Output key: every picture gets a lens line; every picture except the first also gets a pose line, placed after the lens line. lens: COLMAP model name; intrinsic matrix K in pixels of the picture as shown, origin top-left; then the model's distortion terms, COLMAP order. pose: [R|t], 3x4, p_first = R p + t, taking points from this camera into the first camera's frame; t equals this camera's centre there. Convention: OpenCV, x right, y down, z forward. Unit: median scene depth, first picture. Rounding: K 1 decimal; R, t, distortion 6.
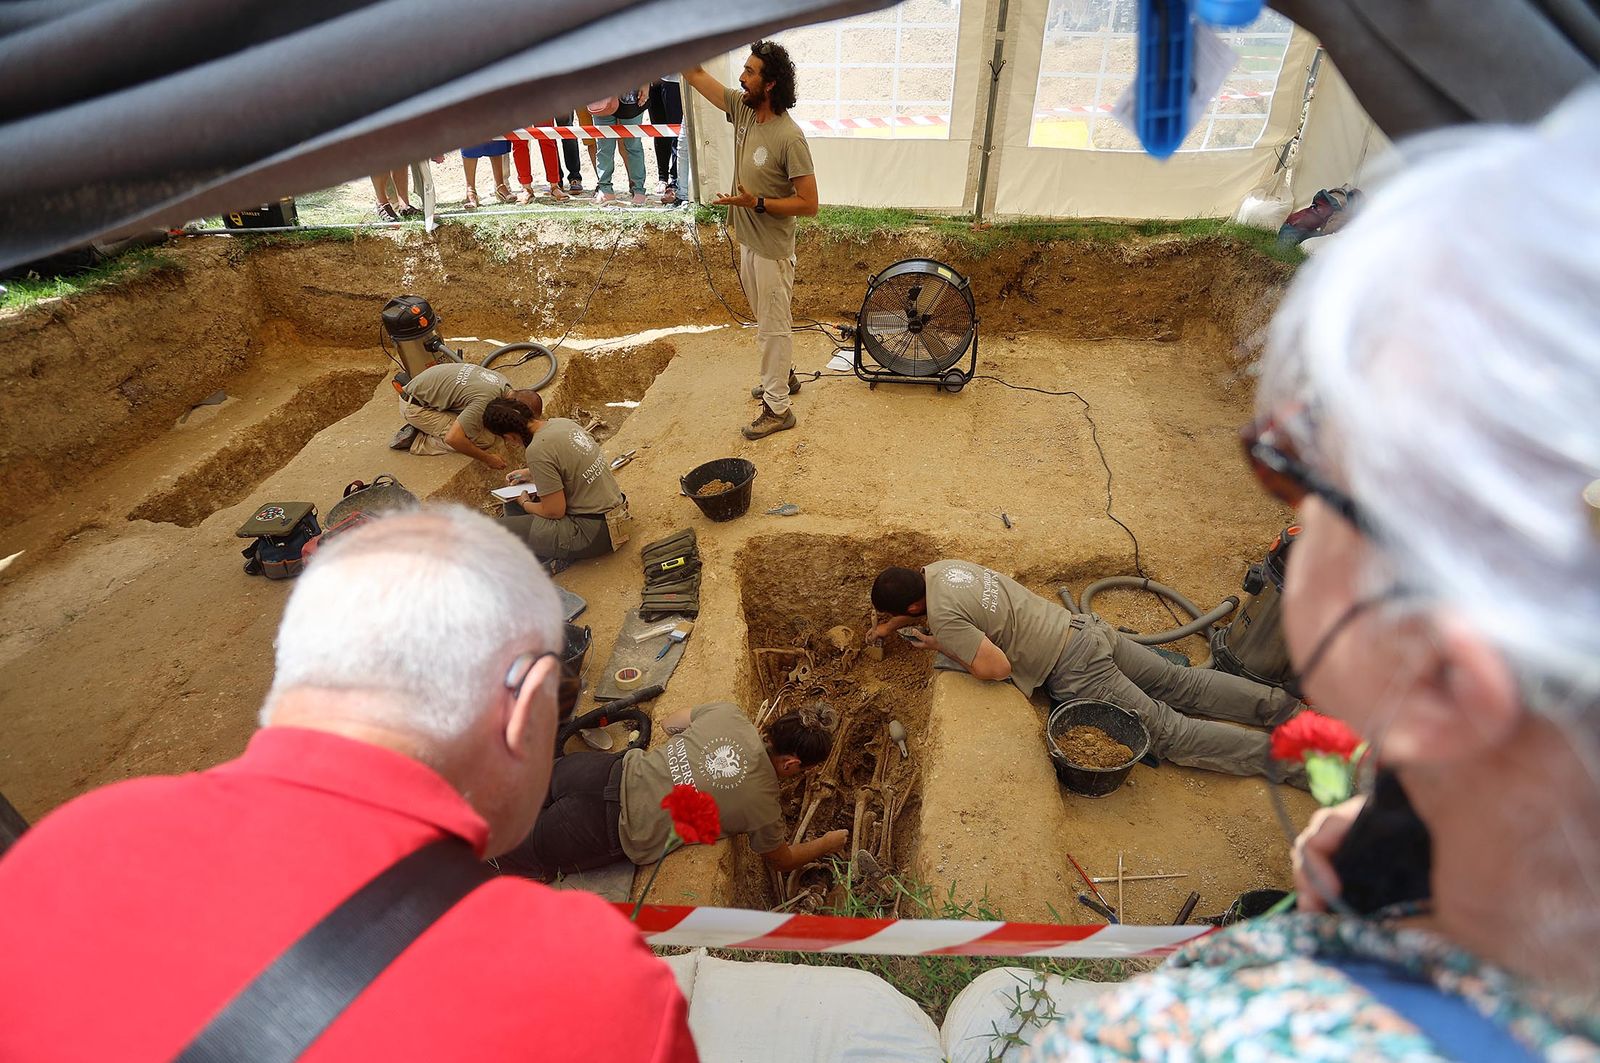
lens RADIAL K [[788.6, 0, 800.0], [0, 788.6, 531.5], [0, 0, 1]] dist [-0.073280, 0.039616]
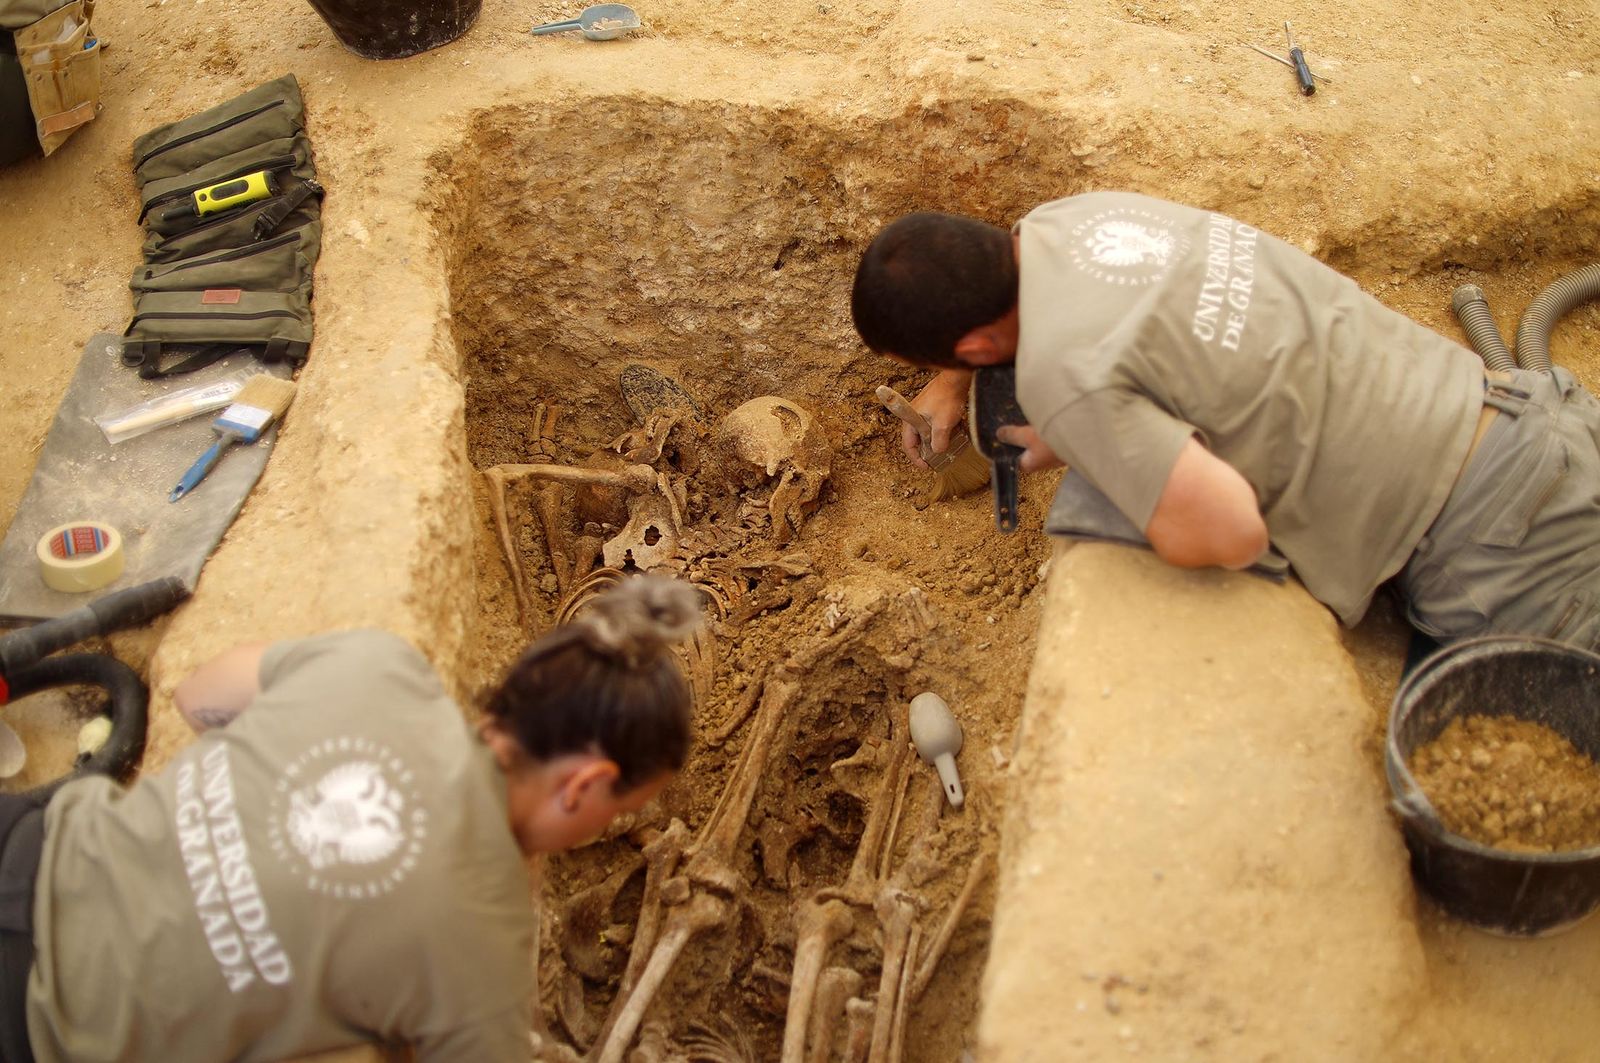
lens RADIAL K [[2369.5, 0, 800.0], [0, 2369.5, 531.5], [0, 0, 1]] dist [-0.118876, 0.062874]
pose [[0.999037, 0.010508, 0.042603, 0.024827], [-0.017654, 0.985110, 0.171018, 0.010453], [-0.040171, -0.171605, 0.984346, 0.056047]]
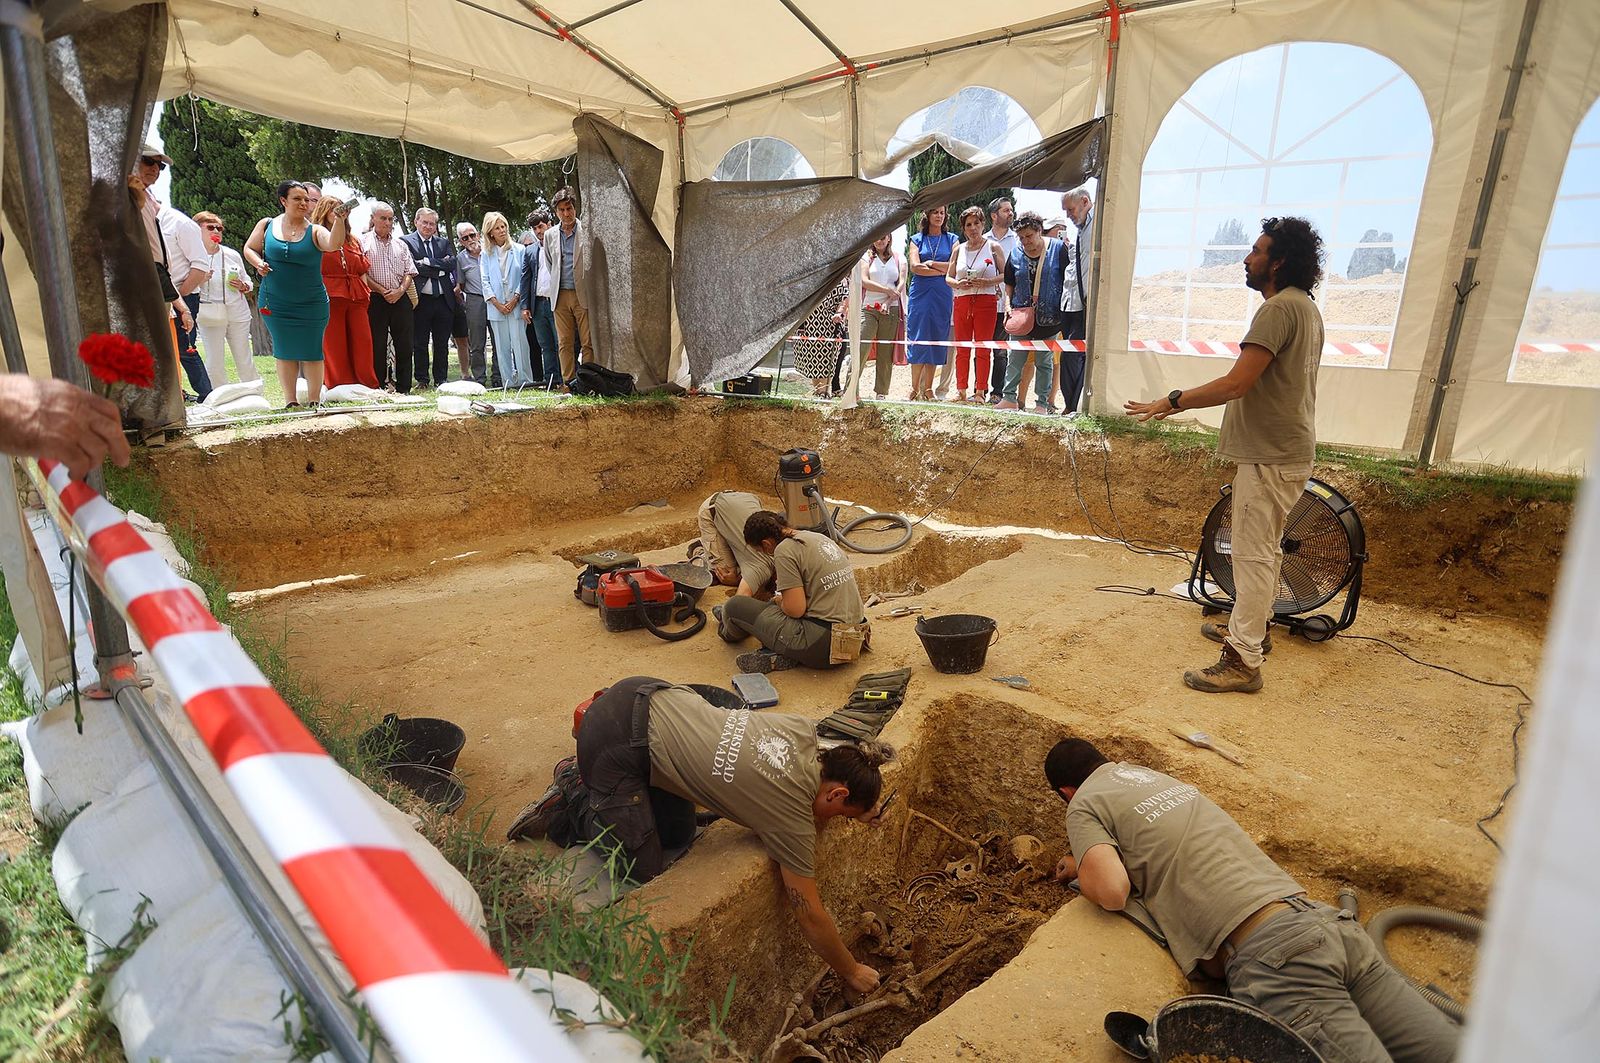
lens RADIAL K [[788.6, 0, 800.0], [0, 788.6, 531.5], [0, 0, 1]] dist [-0.073280, 0.039616]
pose [[0.795805, 0.185119, -0.576563, 0.269749], [-0.372828, 0.900054, -0.225616, 0.110773], [0.477172, 0.394505, 0.785285, 0.150116]]
